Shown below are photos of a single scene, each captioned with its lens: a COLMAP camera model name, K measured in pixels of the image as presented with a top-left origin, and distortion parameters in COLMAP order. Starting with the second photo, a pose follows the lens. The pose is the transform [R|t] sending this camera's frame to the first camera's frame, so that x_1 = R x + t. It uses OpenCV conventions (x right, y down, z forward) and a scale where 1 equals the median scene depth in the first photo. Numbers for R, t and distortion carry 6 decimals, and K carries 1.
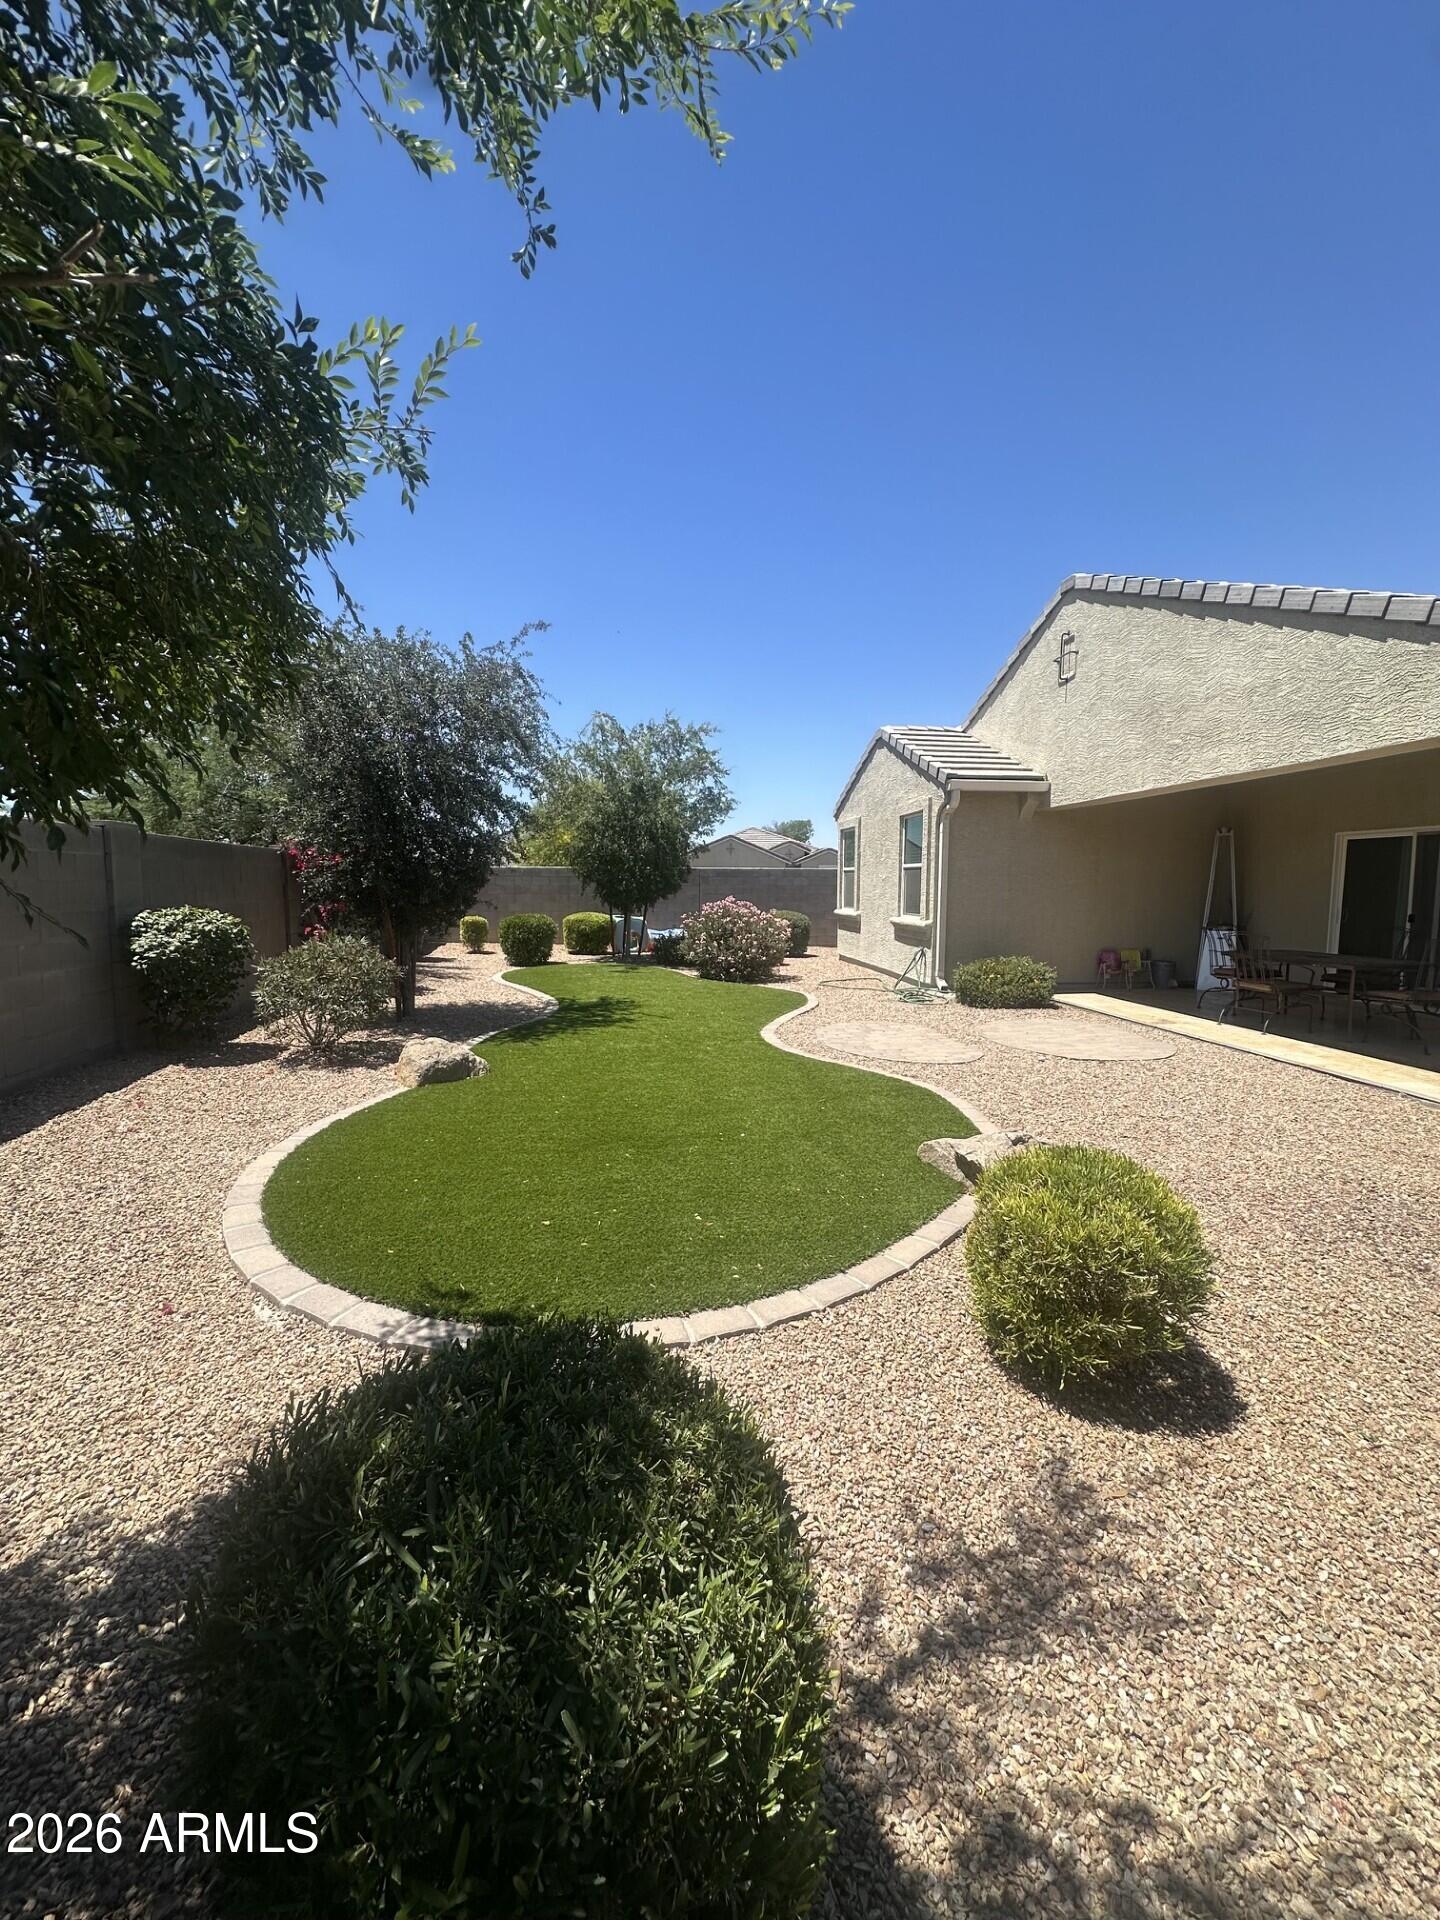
lens RADIAL K [[769.1, 0, 722.9], [0, 769.1, 954.9], [0, 0, 1]] dist [-0.000586, -0.000725]
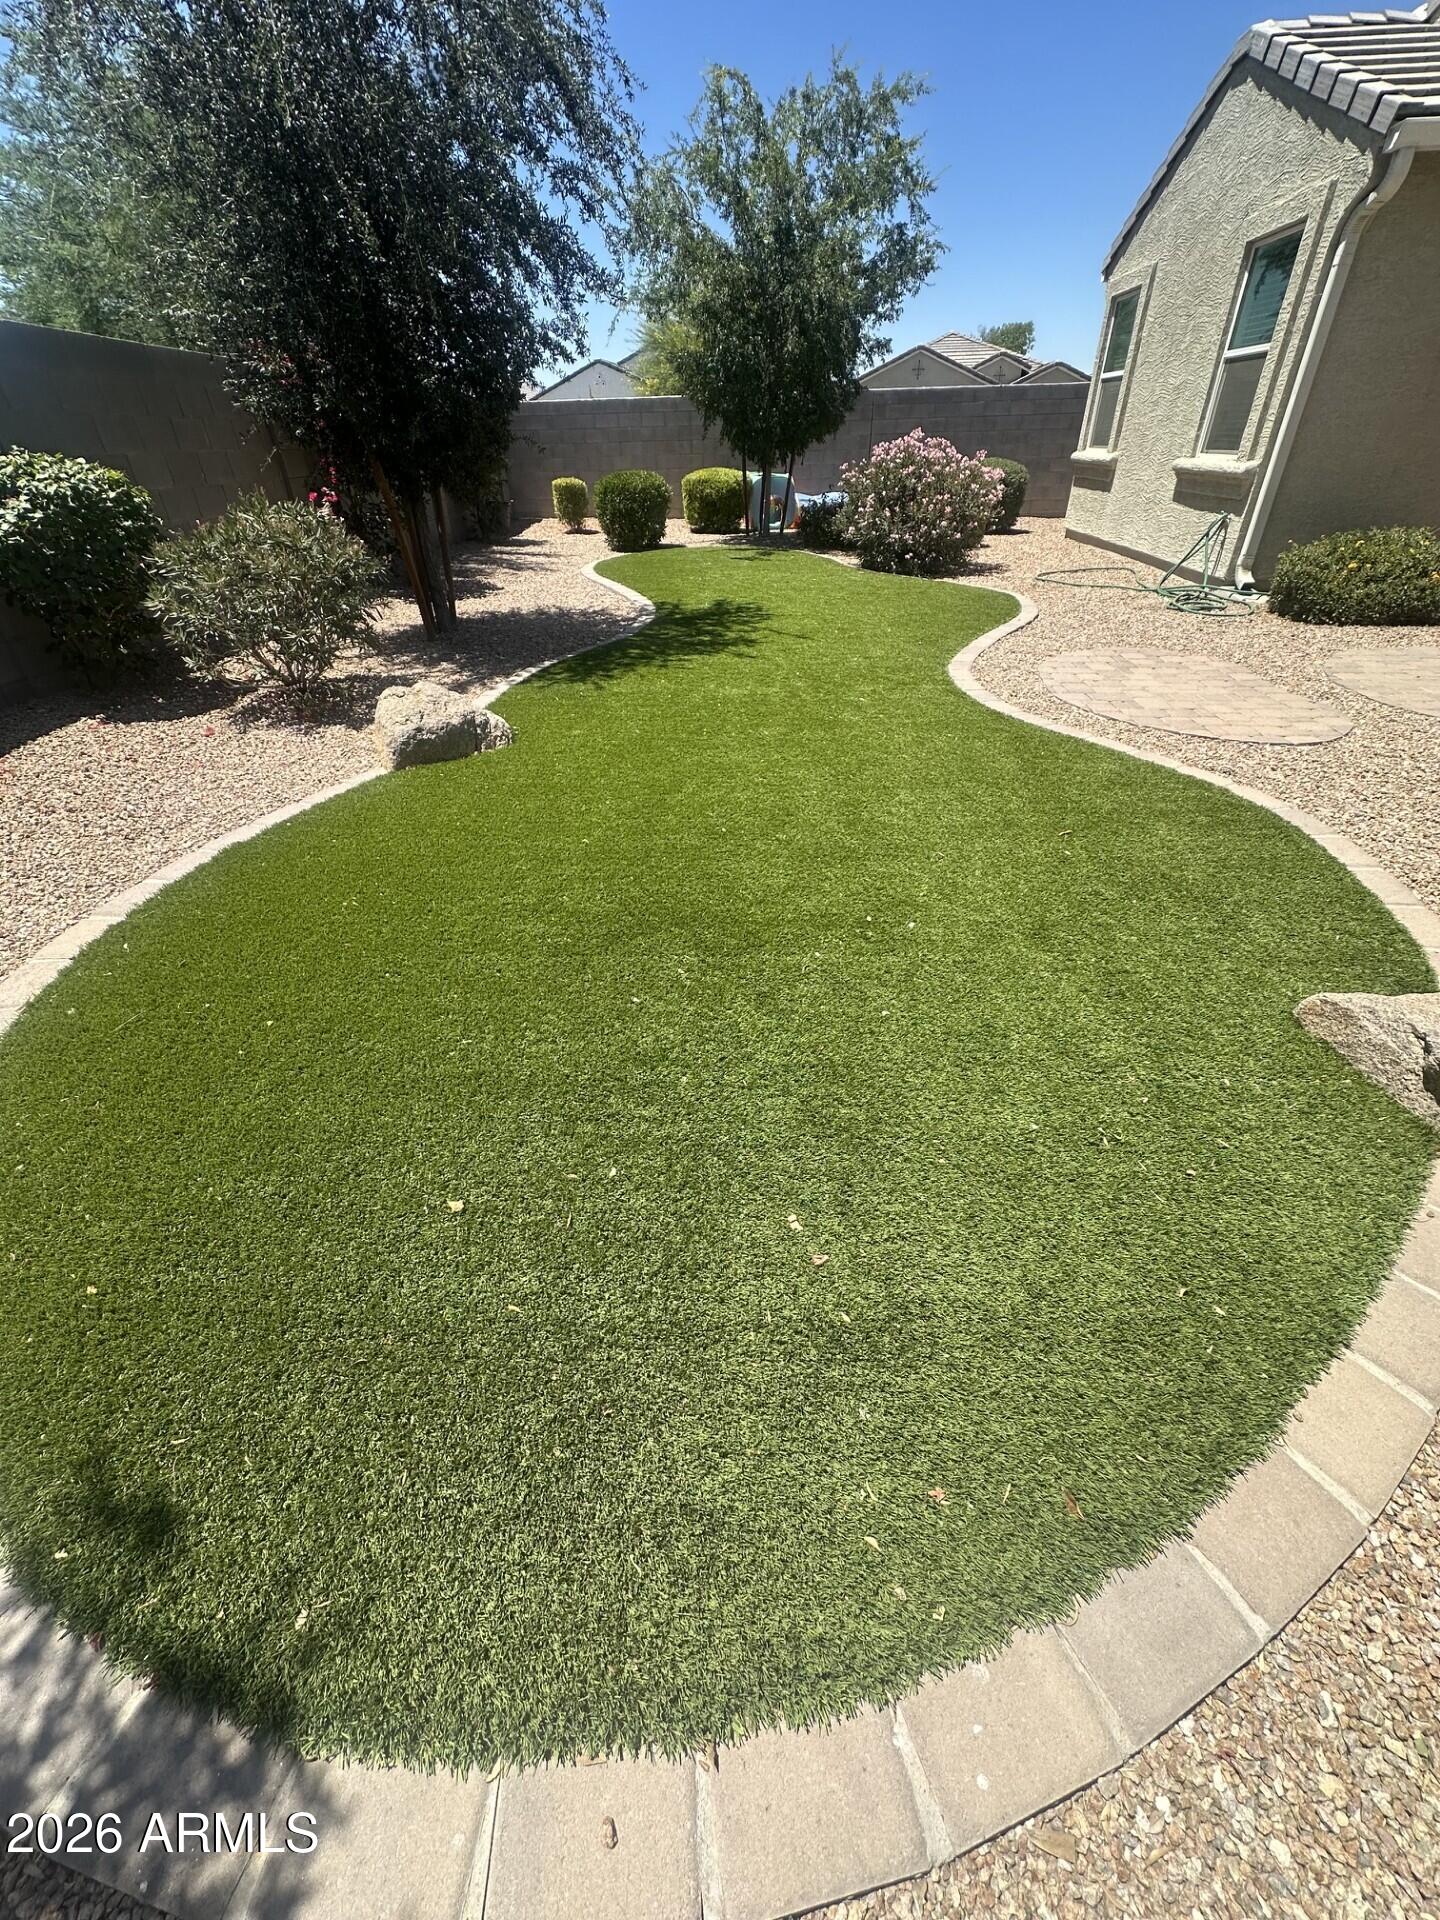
lens RADIAL K [[769.1, 0, 722.9], [0, 769.1, 954.9], [0, 0, 1]] dist [-0.000586, -0.000725]
pose [[0.981550, 0.082806, -0.172343, -0.003012], [0.010140, 0.877545, 0.479387, 0.001409], [0.190934, -0.472290, 0.860515, 0.206644]]
